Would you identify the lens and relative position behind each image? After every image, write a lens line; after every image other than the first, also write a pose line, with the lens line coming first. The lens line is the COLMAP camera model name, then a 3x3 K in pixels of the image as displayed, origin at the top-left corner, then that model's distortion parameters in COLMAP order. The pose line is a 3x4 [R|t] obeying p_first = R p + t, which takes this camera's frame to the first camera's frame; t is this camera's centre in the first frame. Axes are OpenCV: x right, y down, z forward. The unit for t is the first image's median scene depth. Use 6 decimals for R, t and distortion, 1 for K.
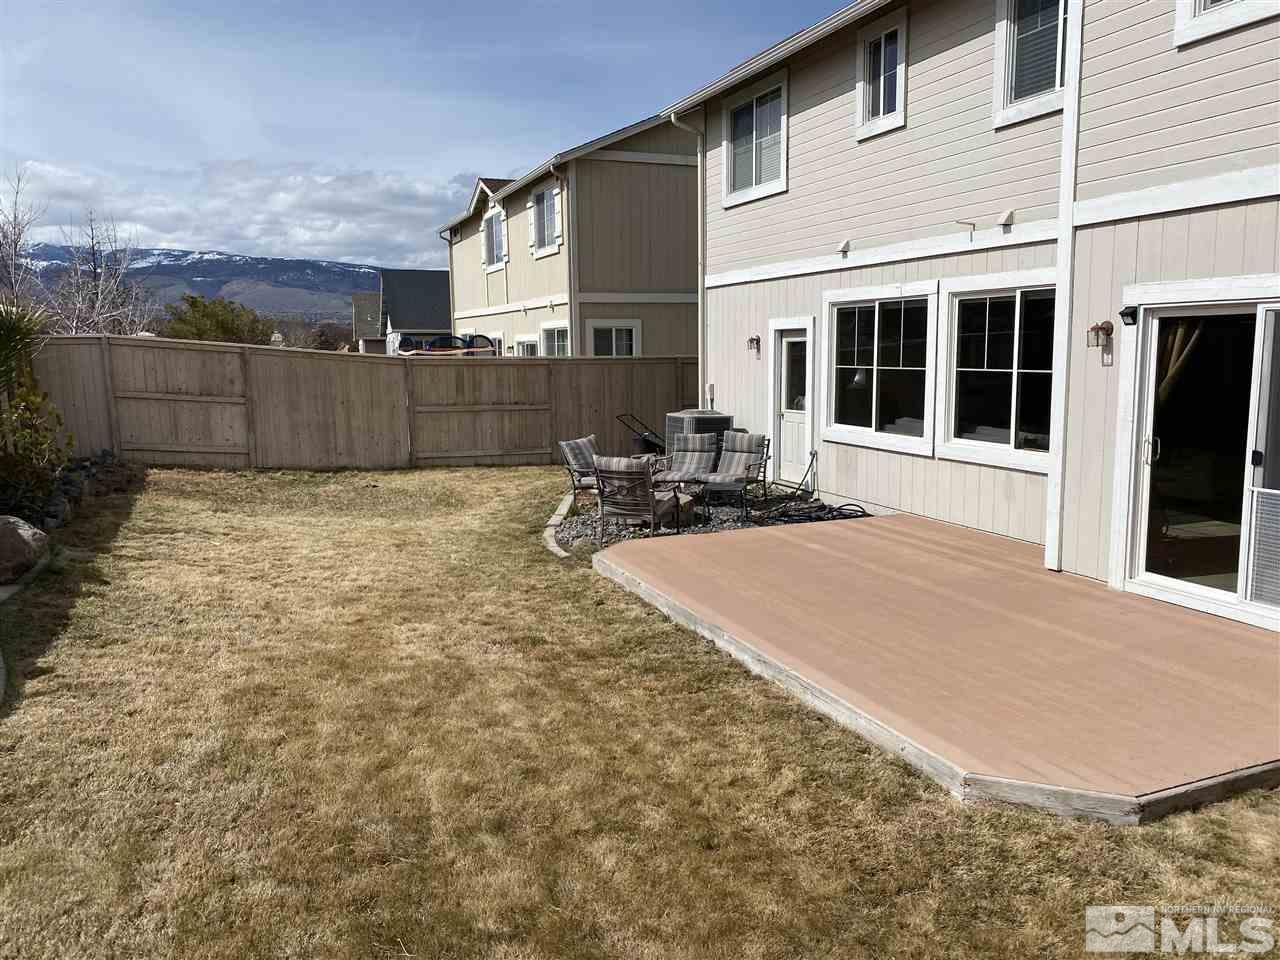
lens RADIAL K [[993.1, 0, 642.6], [0, 993.1, 480.8], [0, 0, 1]] dist [0.050341, -0.038988]
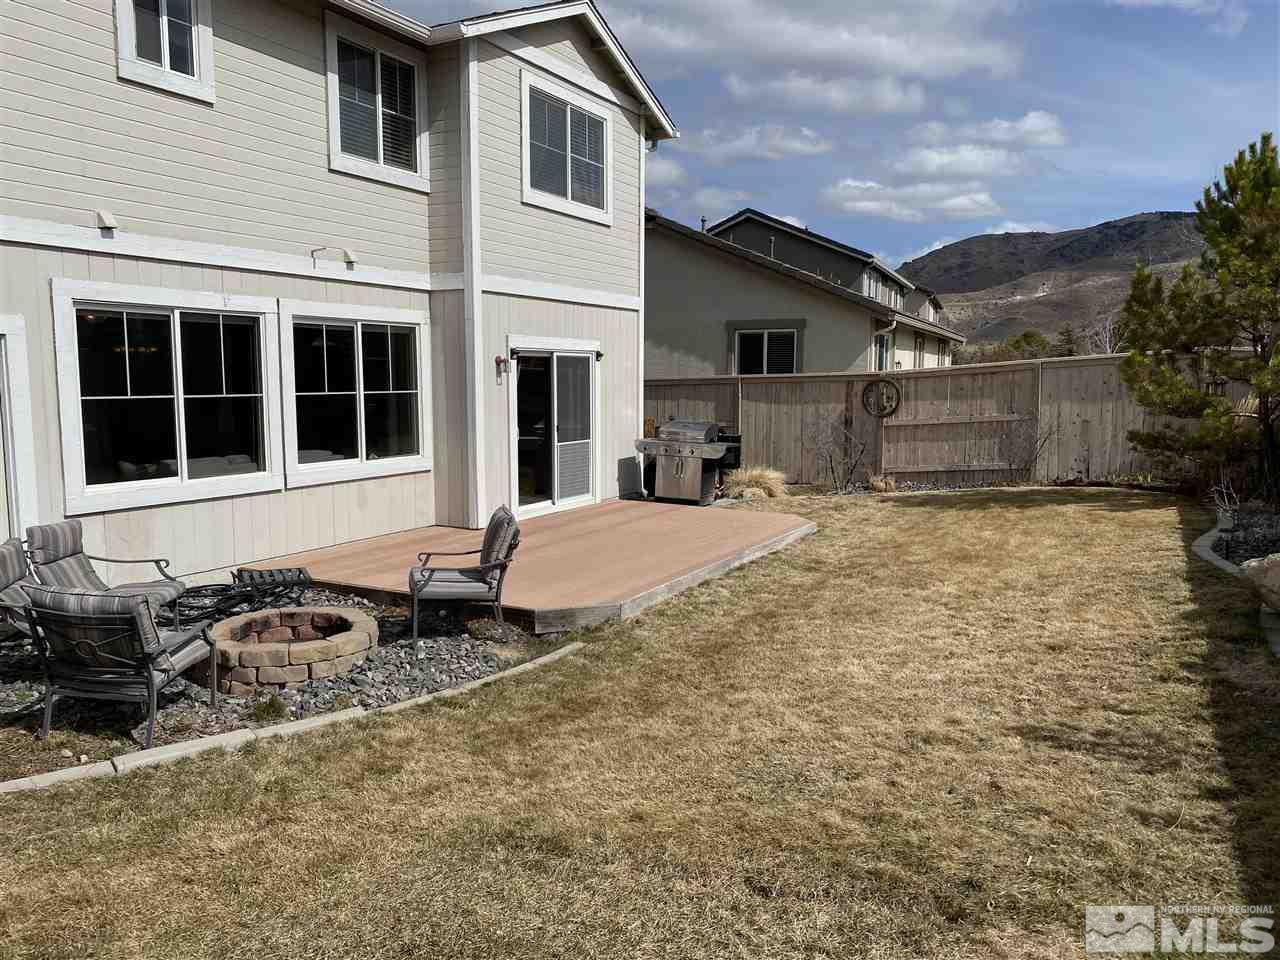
lens RADIAL K [[993.1, 0, 642.6], [0, 993.1, 480.8], [0, 0, 1]] dist [0.050341, -0.038988]
pose [[-0.635322, -0.076187, 0.768480, -0.647943], [0.105150, 0.977319, 0.183821, -0.171045], [-0.765055, 0.197591, -0.612902, 1.341548]]
